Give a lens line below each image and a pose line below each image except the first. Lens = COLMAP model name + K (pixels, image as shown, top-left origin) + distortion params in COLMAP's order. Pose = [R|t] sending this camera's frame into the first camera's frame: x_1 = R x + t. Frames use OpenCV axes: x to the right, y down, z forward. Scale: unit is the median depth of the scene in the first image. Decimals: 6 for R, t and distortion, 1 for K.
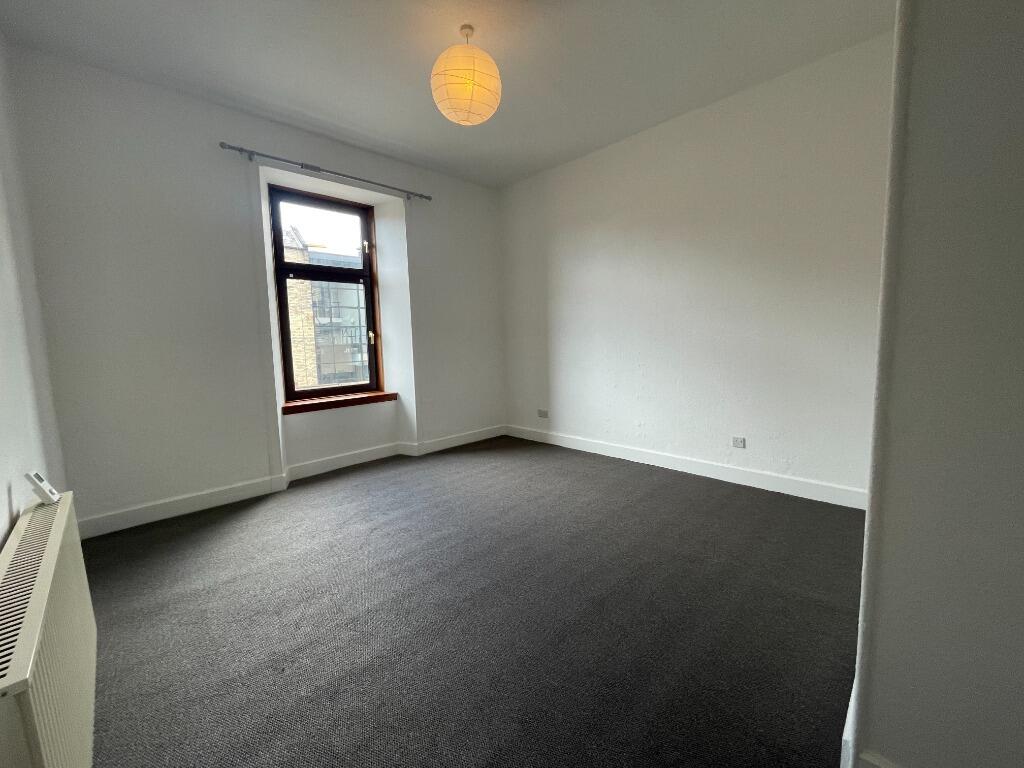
lens RADIAL K [[414.5, 0, 512.0], [0, 414.5, 384.0], [0, 0, 1]] dist [0.000119, 0.000008]
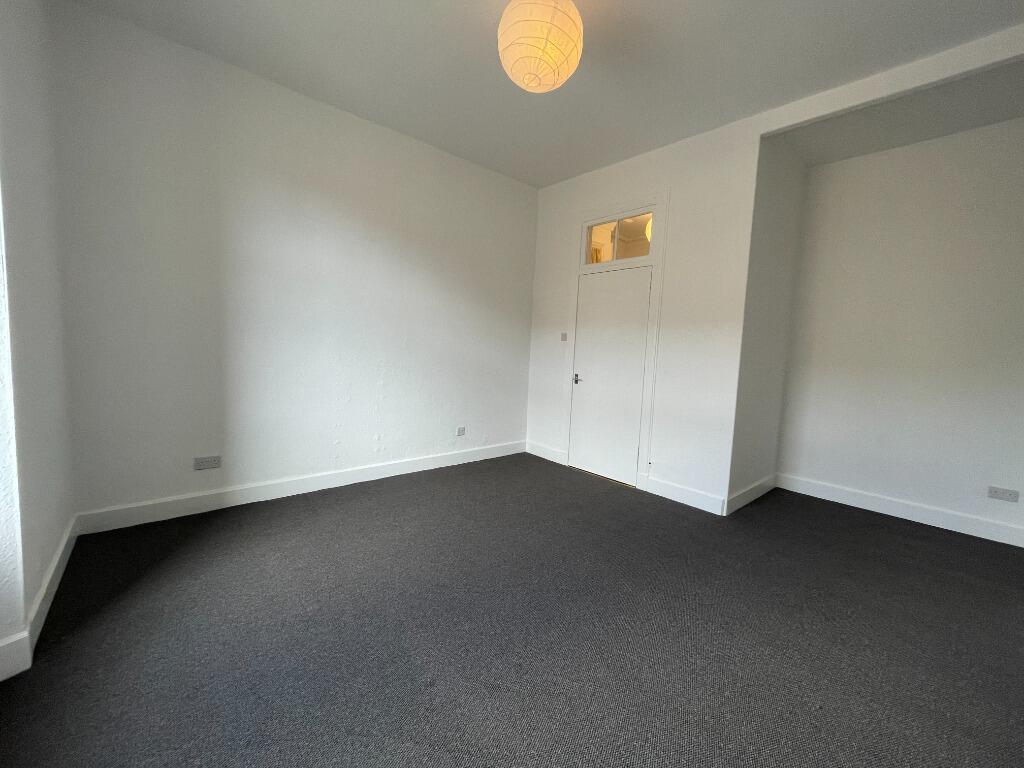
lens RADIAL K [[414.5, 0, 512.0], [0, 414.5, 384.0], [0, 0, 1]] dist [0.000119, 0.000008]
pose [[0.060854, -0.052162, 0.996783, -0.550679], [0.075228, 0.996033, 0.047530, -0.042618], [-0.995308, 0.072094, 0.064537, 0.575568]]
